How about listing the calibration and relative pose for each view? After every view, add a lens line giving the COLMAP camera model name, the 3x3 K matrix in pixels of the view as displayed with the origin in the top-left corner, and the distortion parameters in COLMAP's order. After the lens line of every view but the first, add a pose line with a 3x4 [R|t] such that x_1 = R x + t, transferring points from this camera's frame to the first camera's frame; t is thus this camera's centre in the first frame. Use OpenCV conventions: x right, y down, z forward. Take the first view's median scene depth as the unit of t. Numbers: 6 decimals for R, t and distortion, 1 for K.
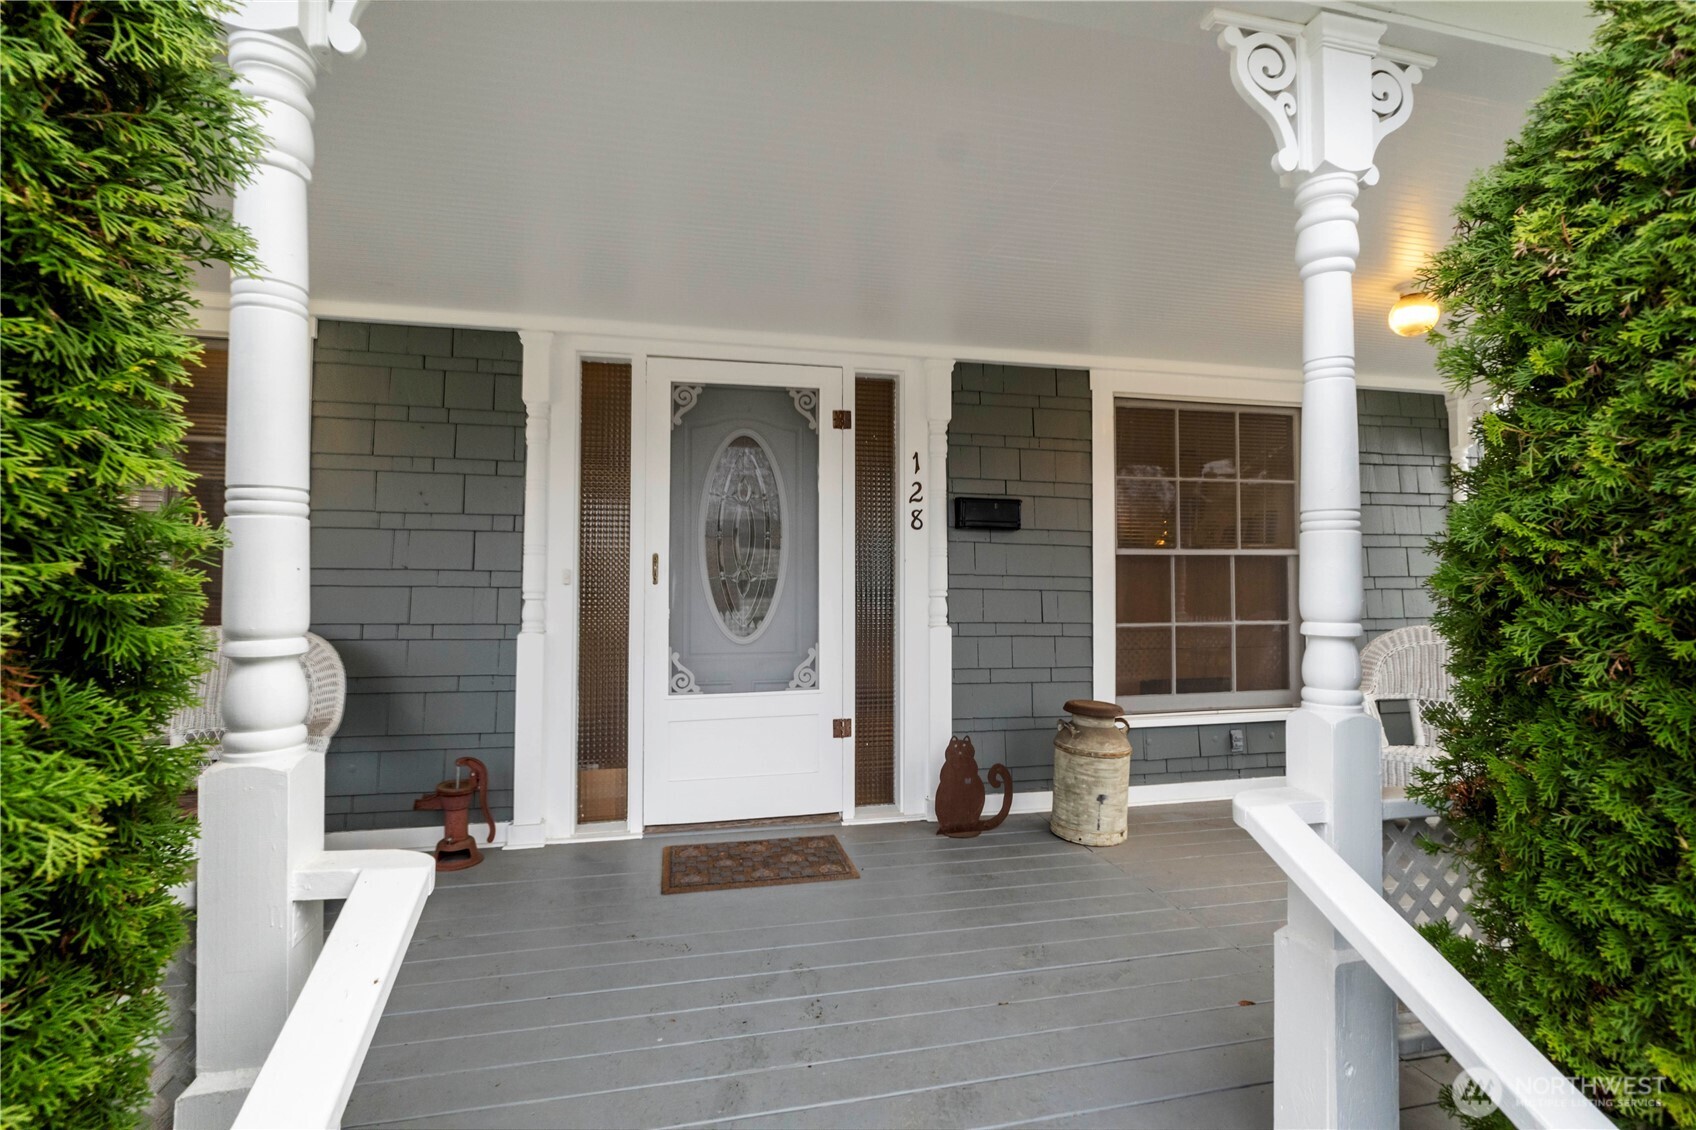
lens RADIAL K [[800.2, 0, 848.1], [0, 800.2, 554.3], [0, 0, 1]] dist [-0.000550, -0.000443]
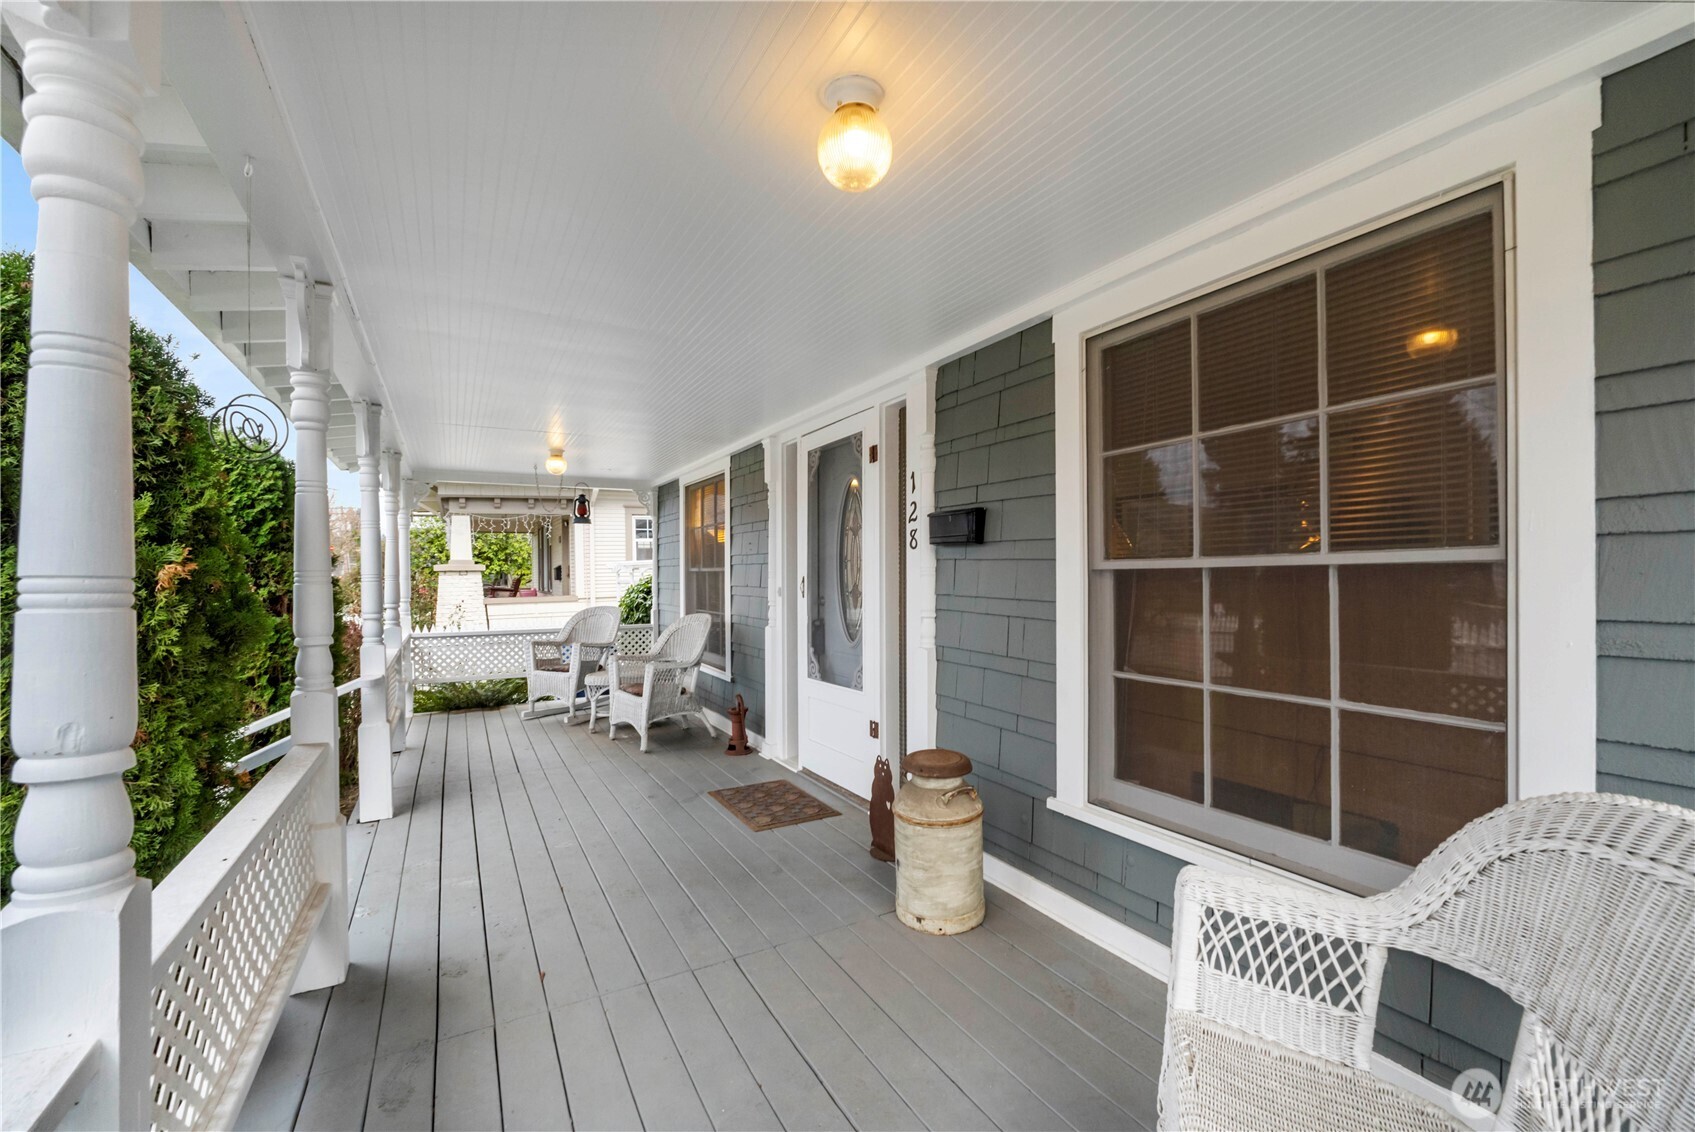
lens RADIAL K [[712.8, 0, 817.6], [0, 712.8, 575.7], [0, 0, 1]] dist [-0.000447, -0.000064]
pose [[0.255527, -0.007412, -0.966773, 0.925142], [0.024103, 0.999709, -0.001293, 0.000736], [0.966501, -0.022972, 0.255631, 0.661329]]
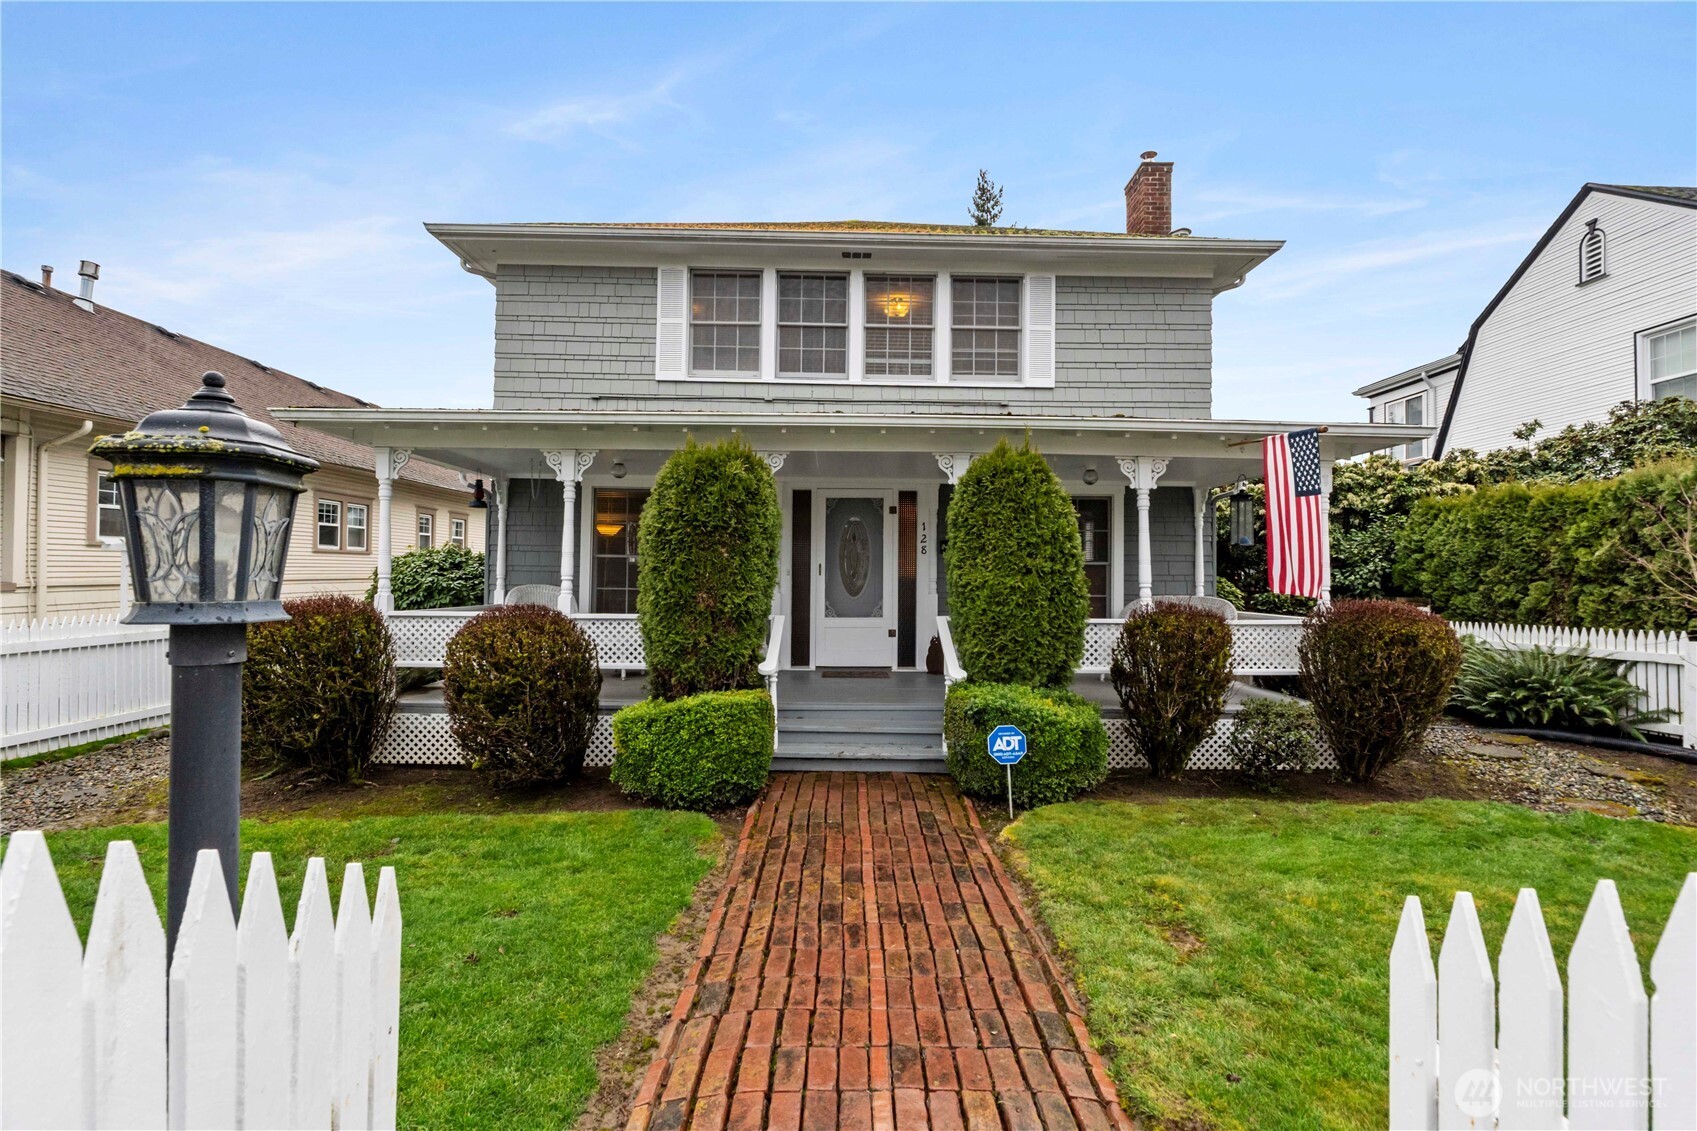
lens RADIAL K [[786.2, 0, 848.5], [0, 786.2, 565.5], [0, 0, 1]] dist [-0.001898, -0.000397]
pose [[0.978718, 0.004491, -0.205162, 0.358714], [-0.001603, 0.999897, 0.014241, -0.030244], [0.205204, -0.013609, 0.978625, -1.422053]]
